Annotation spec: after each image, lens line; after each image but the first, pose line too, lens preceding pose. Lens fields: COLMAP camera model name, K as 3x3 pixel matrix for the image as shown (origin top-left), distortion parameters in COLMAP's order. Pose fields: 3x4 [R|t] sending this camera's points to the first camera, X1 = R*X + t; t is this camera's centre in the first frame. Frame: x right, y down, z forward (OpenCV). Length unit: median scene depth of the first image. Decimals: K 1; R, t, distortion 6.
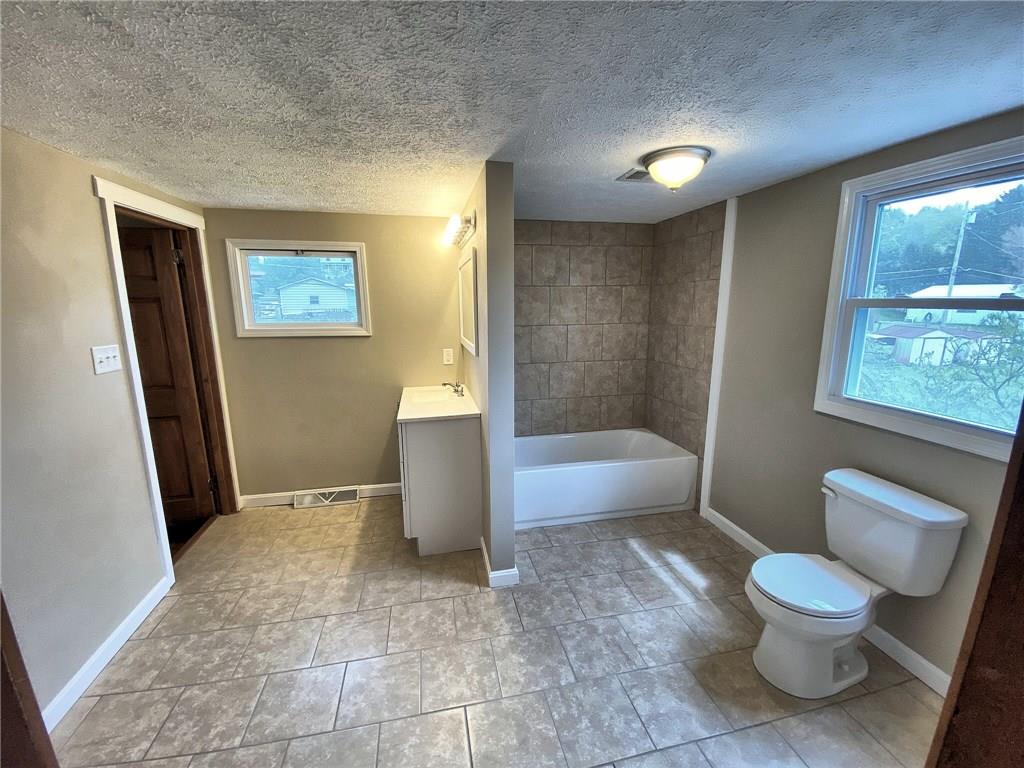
lens RADIAL K [[416.1, 0, 508.1], [0, 416.1, 382.9], [0, 0, 1]] dist [-0.006994, -0.006881]
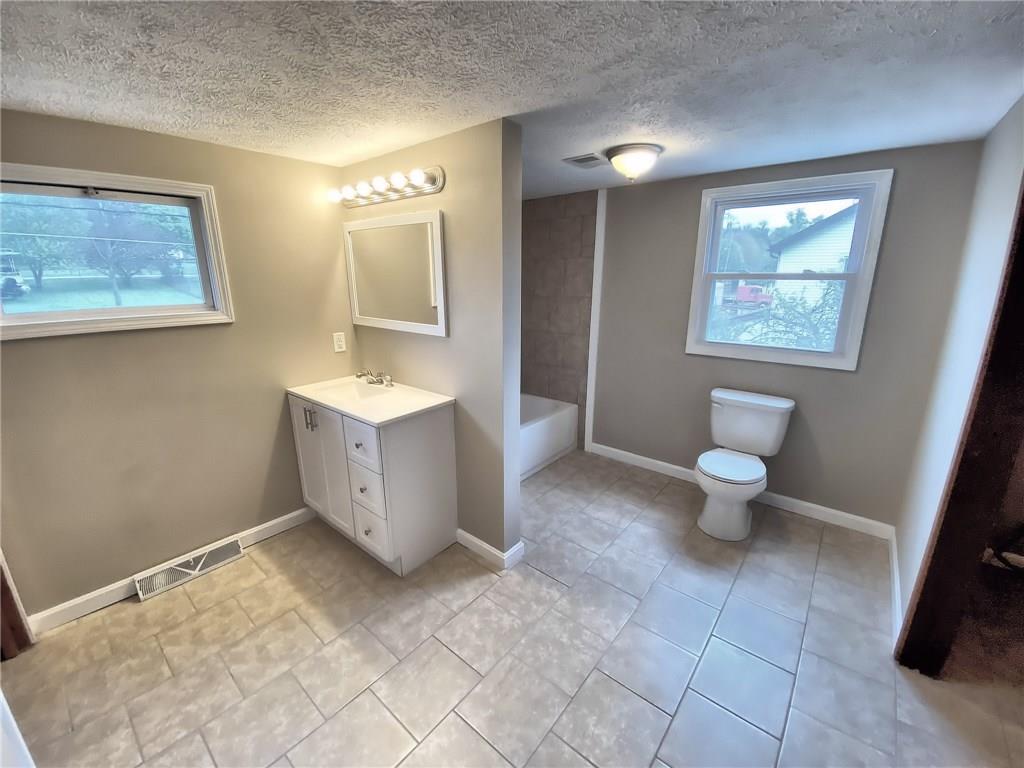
lens RADIAL K [[416.1, 0, 515.9], [0, 416.1, 380.8], [0, 0, 1]] dist [-0.006994, -0.006881]
pose [[0.785515, -0.147060, 0.601115, -0.477976], [0.115715, 0.989126, 0.090773, -0.028700], [-0.607927, -0.001746, 0.793991, 0.181524]]
